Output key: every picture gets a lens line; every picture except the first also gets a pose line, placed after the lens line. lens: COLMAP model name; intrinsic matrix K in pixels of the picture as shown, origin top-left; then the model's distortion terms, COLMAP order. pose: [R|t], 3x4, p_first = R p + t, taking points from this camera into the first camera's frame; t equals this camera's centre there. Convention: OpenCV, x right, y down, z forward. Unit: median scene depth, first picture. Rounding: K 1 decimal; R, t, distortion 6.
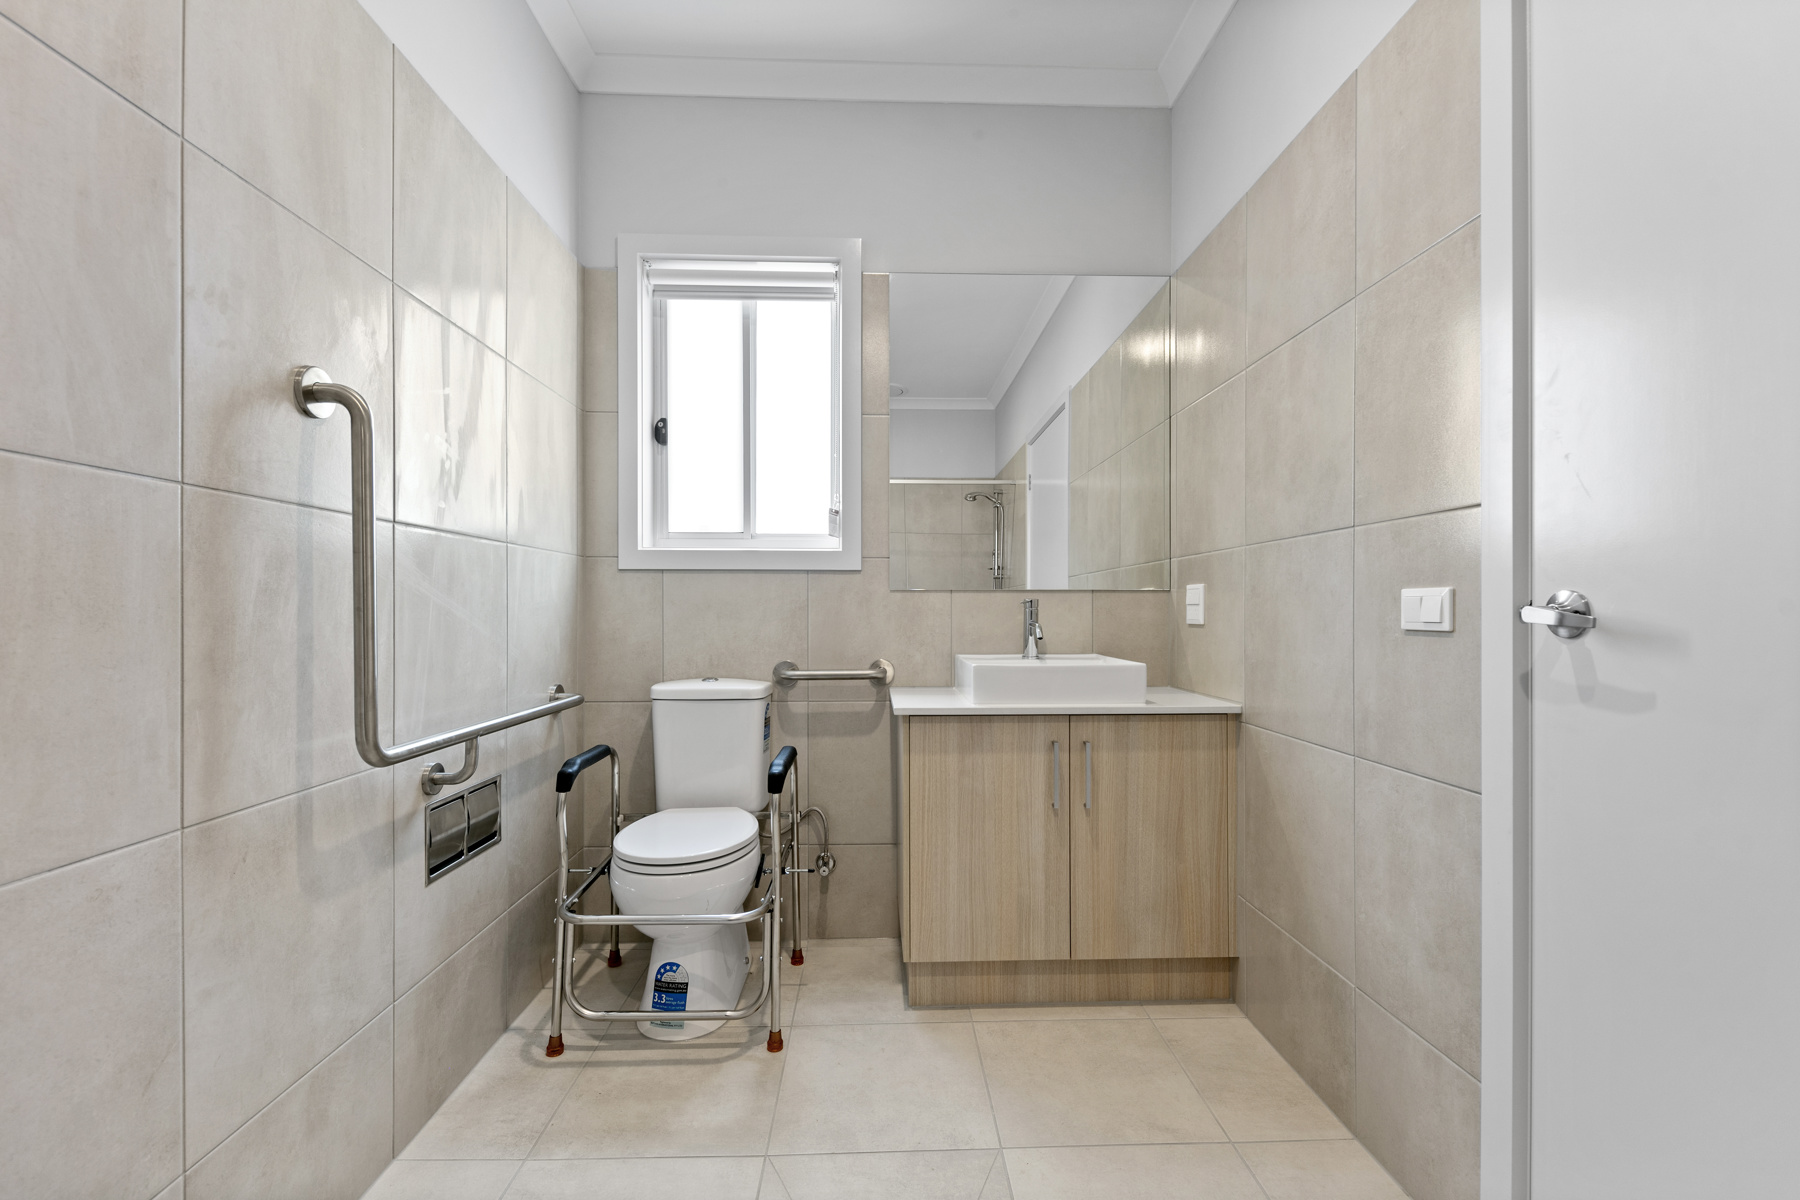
lens RADIAL K [[786.0, 0, 903.6], [0, 786.0, 614.4], [0, 0, 1]] dist [0.001586, 0.000571]
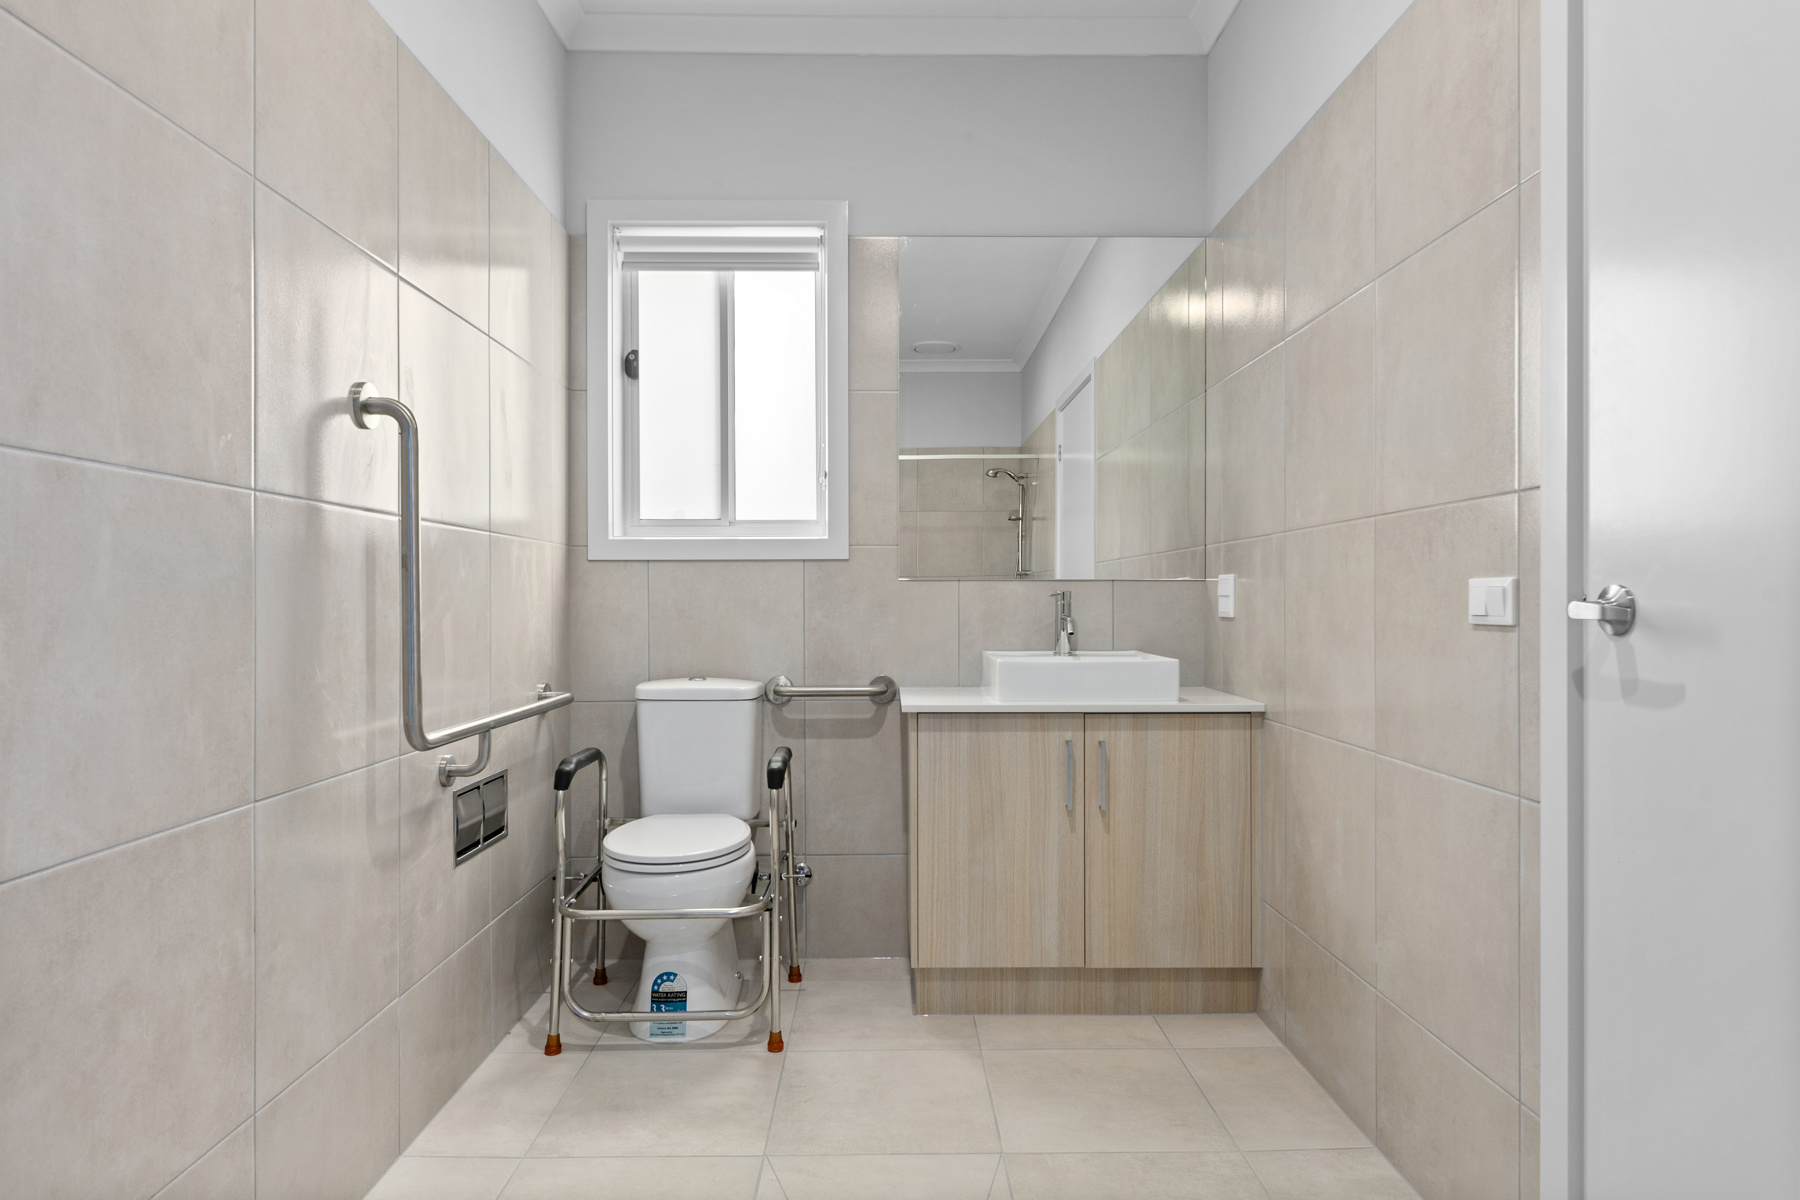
lens RADIAL K [[1066.1, 0, 897.8], [0, 1066.1, 602.7], [0, 0, 1]] dist [0.002601, -0.002139]
pose [[0.999781, -0.000587, -0.020918, 0.010105], [0.000567, 0.999999, -0.000959, -0.004724], [0.020919, 0.000946, 0.999781, -0.293249]]
